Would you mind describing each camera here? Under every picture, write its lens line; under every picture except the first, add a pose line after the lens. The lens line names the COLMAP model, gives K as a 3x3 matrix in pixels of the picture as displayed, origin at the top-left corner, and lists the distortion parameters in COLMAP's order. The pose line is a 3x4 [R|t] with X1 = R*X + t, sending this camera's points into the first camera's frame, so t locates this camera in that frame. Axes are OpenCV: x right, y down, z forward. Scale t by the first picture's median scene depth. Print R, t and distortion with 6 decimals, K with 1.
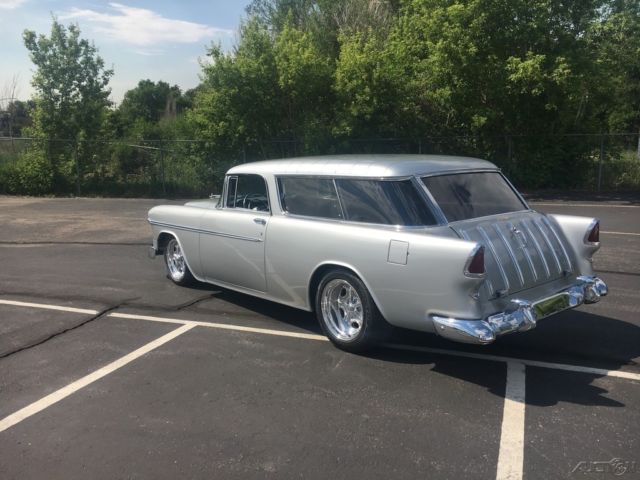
lens RADIAL K [[544.6, 0, 320.0], [0, 544.6, 240.0], [0, 0, 1]] dist [0.084081, -0.121084]
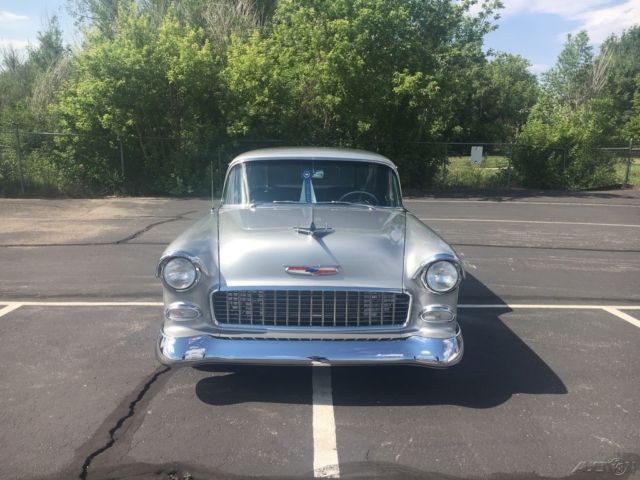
lens RADIAL K [[544.6, 0, 320.0], [0, 544.6, 240.0], [0, 0, 1]] dist [0.084081, -0.121084]
pose [[0.924569, -0.034258, 0.379472, -0.214427], [0.038006, 0.999275, -0.002386, 0.011086], [-0.379115, 0.016628, 0.925200, 0.013293]]
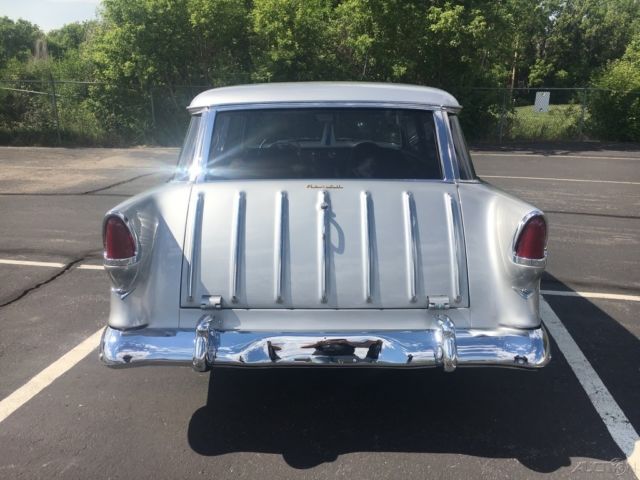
lens RADIAL K [[544.6, 0, 320.0], [0, 544.6, 240.0], [0, 0, 1]] dist [0.084081, -0.121084]
pose [[0.977614, -0.030218, 0.208224, -0.070202], [0.013718, 0.996682, 0.080236, 0.010054], [-0.209958, -0.075583, 0.974785, 0.022412]]
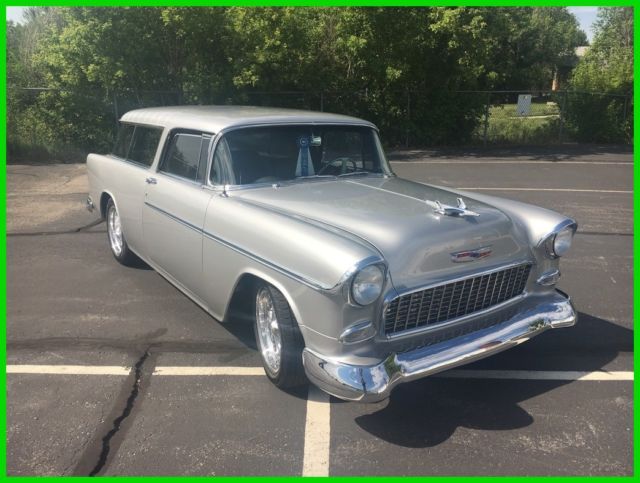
lens RADIAL K [[533.2, 0, 320.0], [0, 533.2, 241.5], [0, 0, 1]] dist [0.077389, -0.106584]
pose [[0.942785, -0.071894, 0.325558, -0.146941], [0.044669, 0.994908, 0.090353, -0.018830], [-0.330396, -0.070641, 0.941195, 0.148796]]
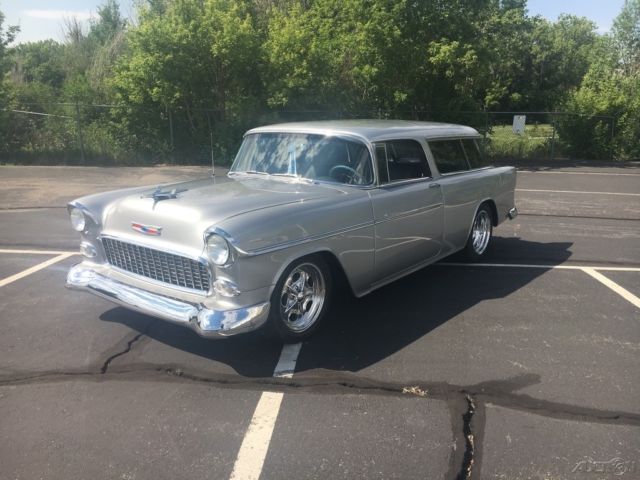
lens RADIAL K [[544.6, 0, 320.0], [0, 544.6, 240.0], [0, 0, 1]] dist [0.084081, -0.121084]
pose [[0.957736, -0.038224, 0.285098, -0.197082], [0.025298, 0.998484, 0.048887, 0.017669], [-0.286534, -0.039609, 0.957251, -0.044467]]
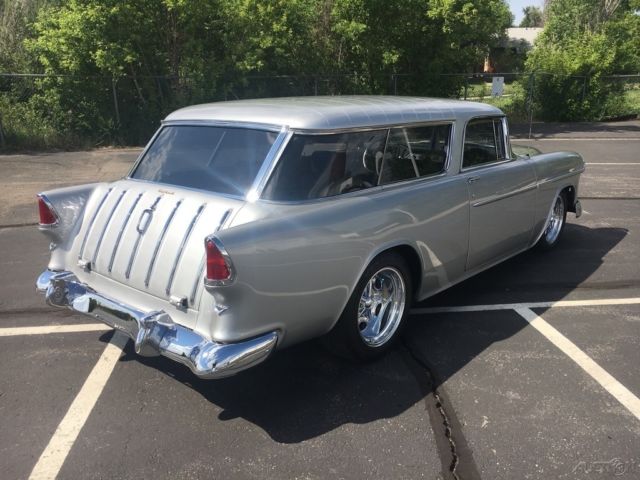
lens RADIAL K [[544.6, 0, 320.0], [0, 544.6, 240.0], [0, 0, 1]] dist [0.084081, -0.121084]
pose [[0.892089, -0.119275, 0.435833, -0.284851], [0.073423, 0.989977, 0.120641, -0.021438], [-0.445854, -0.075622, 0.891905, 0.148396]]
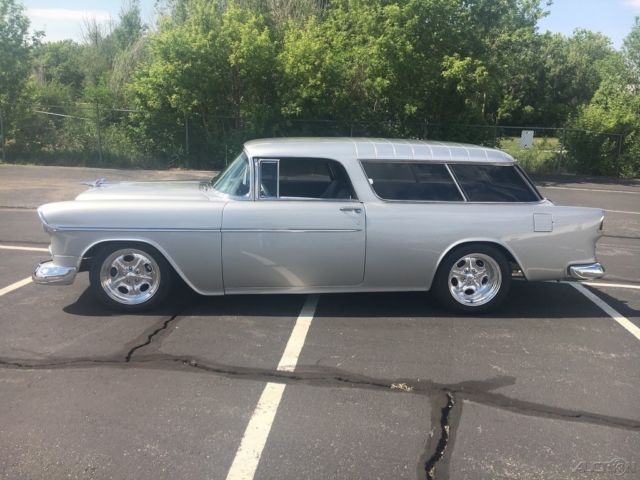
lens RADIAL K [[544.6, 0, 320.0], [0, 544.6, 240.0], [0, 0, 1]] dist [0.084081, -0.121084]
pose [[0.962976, -0.004037, 0.269557, -0.202377], [-0.006703, 0.999220, 0.038913, 0.014101], [-0.269504, -0.039279, 0.962198, -0.072350]]
